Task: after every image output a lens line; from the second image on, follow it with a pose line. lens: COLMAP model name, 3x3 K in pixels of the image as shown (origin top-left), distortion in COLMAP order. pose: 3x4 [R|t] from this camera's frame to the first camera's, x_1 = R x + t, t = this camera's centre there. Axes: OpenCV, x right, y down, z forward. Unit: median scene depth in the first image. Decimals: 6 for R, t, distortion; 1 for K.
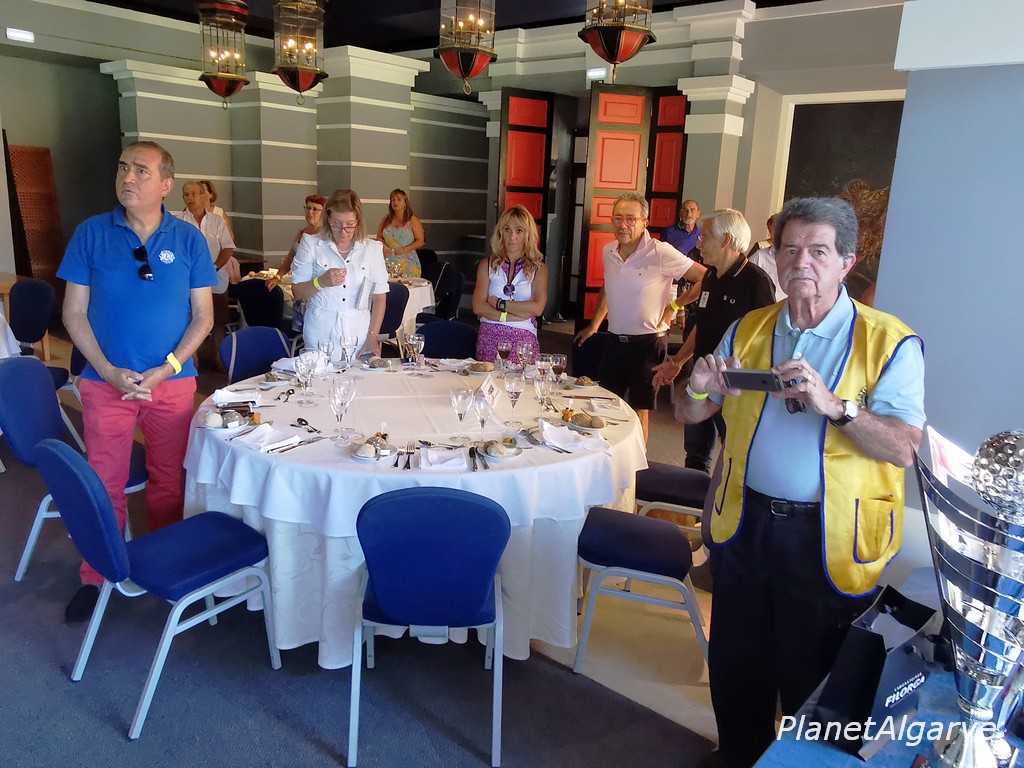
lens RADIAL K [[788.8, 0, 514.7], [0, 788.8, 381.3], [0, 0, 1]] dist [-0.005892, 0.011979]
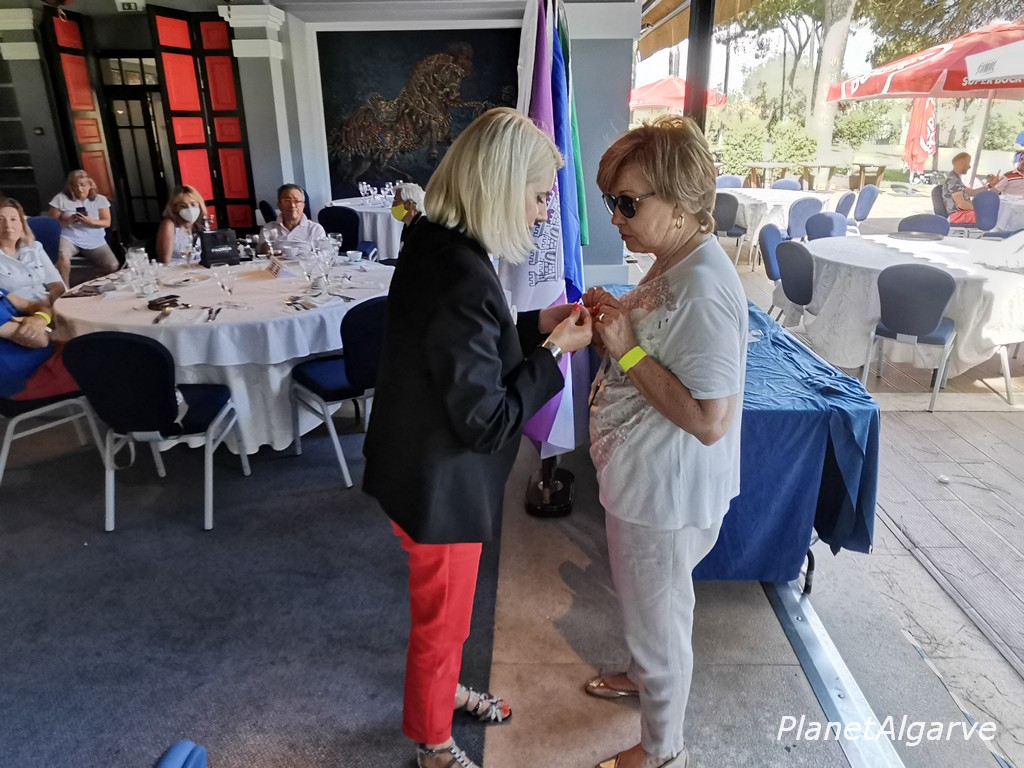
lens RADIAL K [[703.3, 0, 515.4], [0, 703.3, 384.0], [0, 0, 1]] dist [0.000913, 0.008100]
pose [[0.769559, -0.275363, 0.576154, -0.196475], [0.190060, 0.960128, 0.205017, 0.012566], [-0.609635, -0.048268, 0.791211, -0.091119]]
